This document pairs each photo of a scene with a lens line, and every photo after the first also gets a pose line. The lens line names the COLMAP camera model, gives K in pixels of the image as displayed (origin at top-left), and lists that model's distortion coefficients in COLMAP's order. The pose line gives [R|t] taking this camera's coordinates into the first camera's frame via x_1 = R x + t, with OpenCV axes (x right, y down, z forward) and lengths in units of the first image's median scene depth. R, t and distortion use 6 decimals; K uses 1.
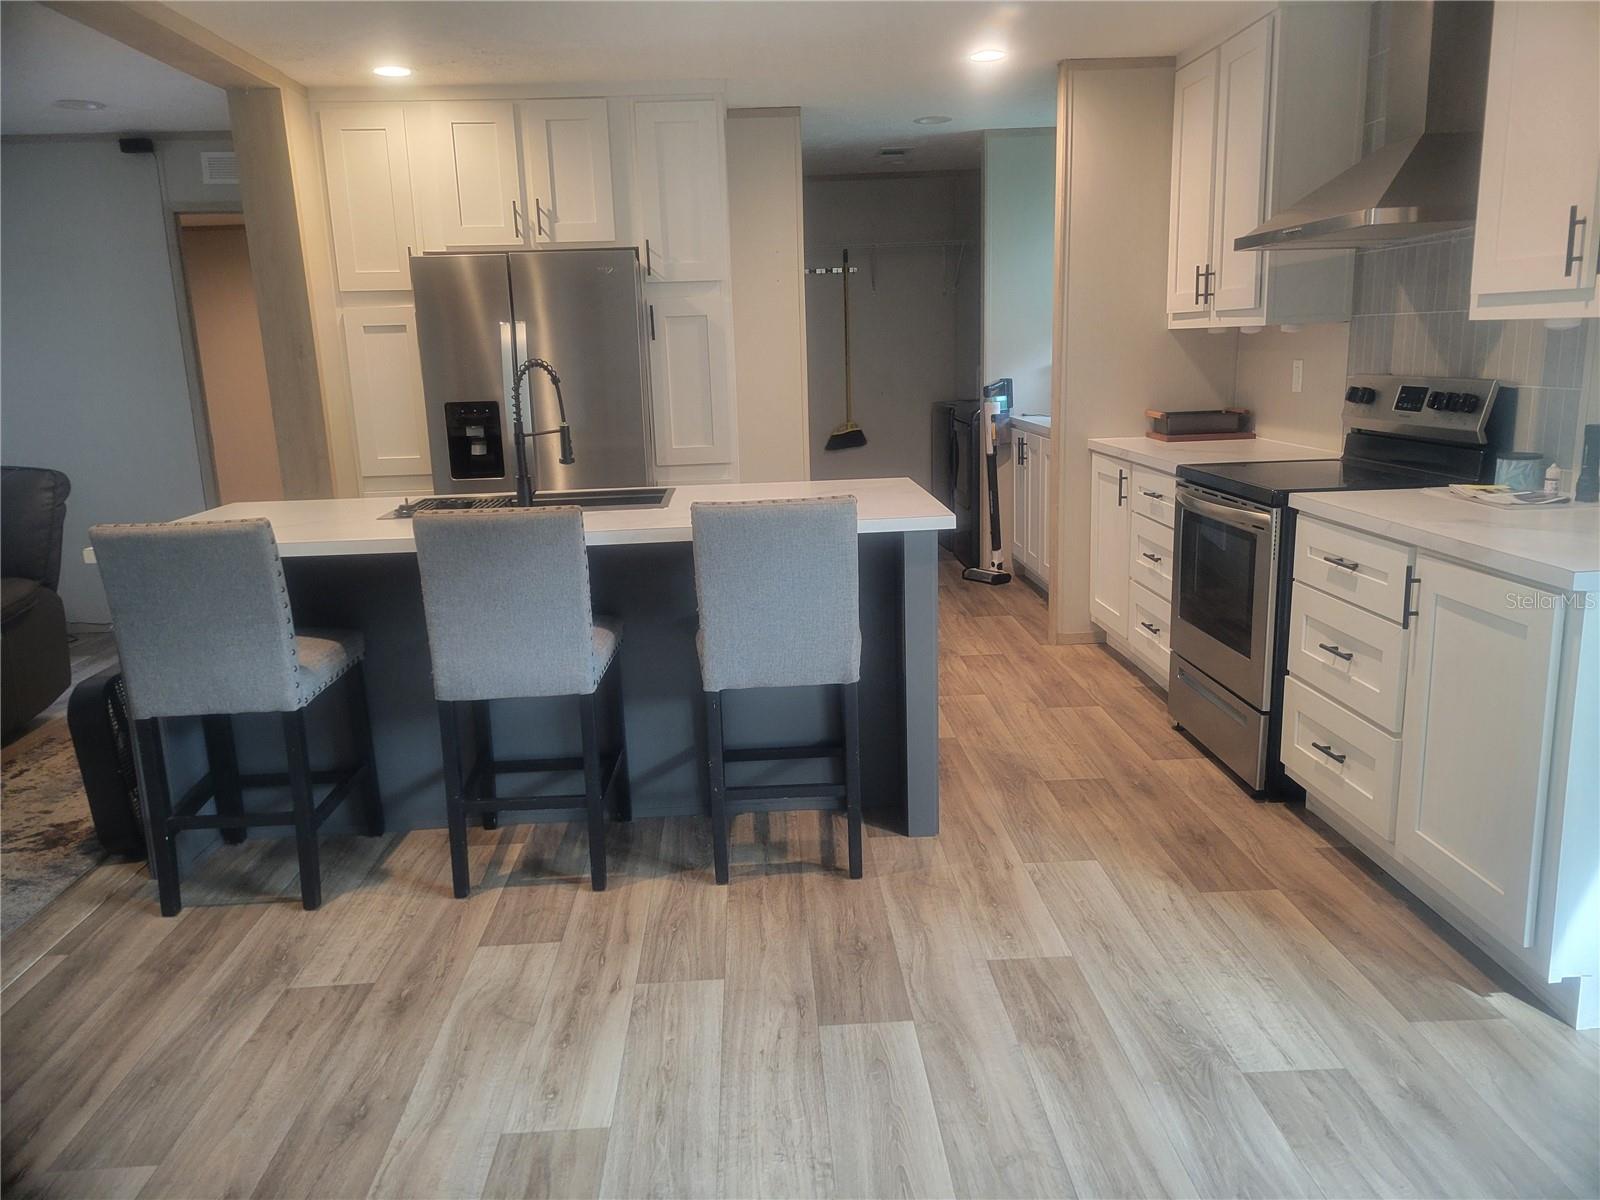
lens RADIAL K [[1199.4, 0, 800.0], [0, 1199.4, 600.0], [0, 0, 1]] dist [0.001028, -0.000234]
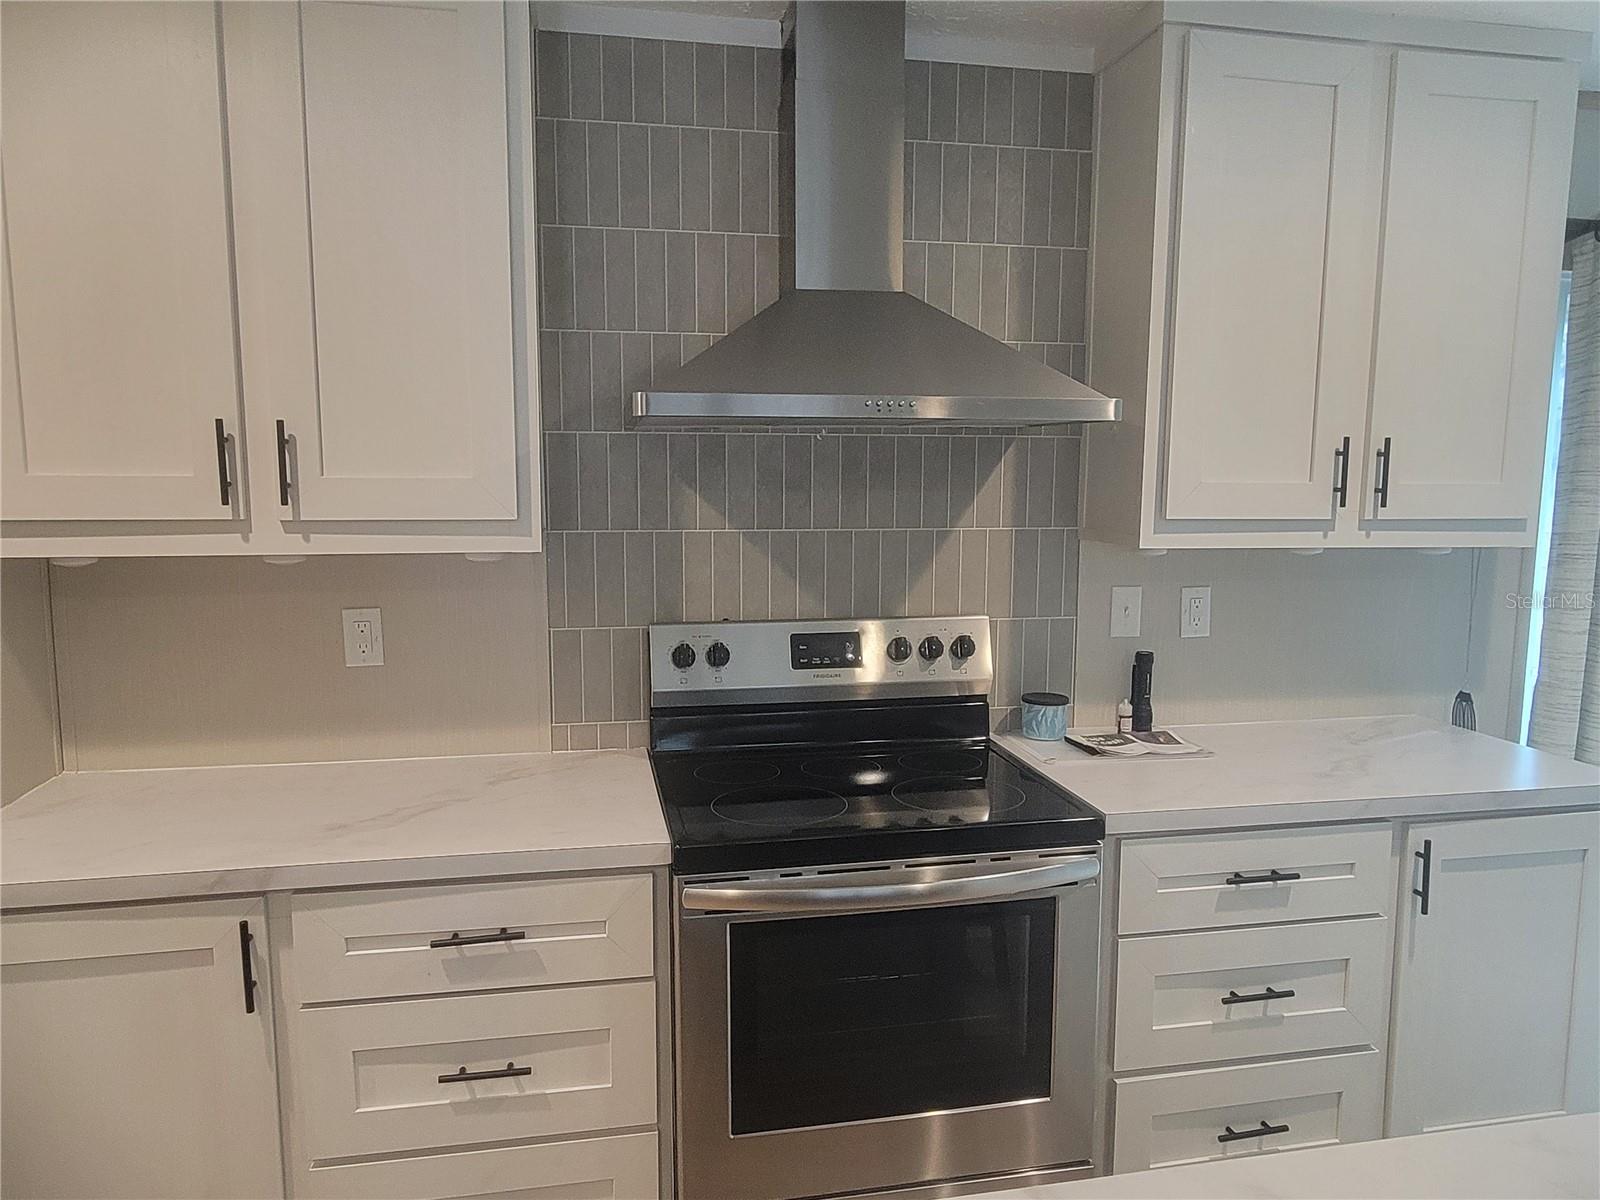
lens RADIAL K [[1109.4, 0, 800.0], [0, 1109.4, 600.0], [0, 0, 1]] dist [-0.003768, -0.001812]
pose [[-0.150066, -0.061943, 0.986734, -0.108645], [0.212532, 0.972682, 0.093384, -0.223384], [-0.965562, 0.223727, -0.132802, 0.933044]]
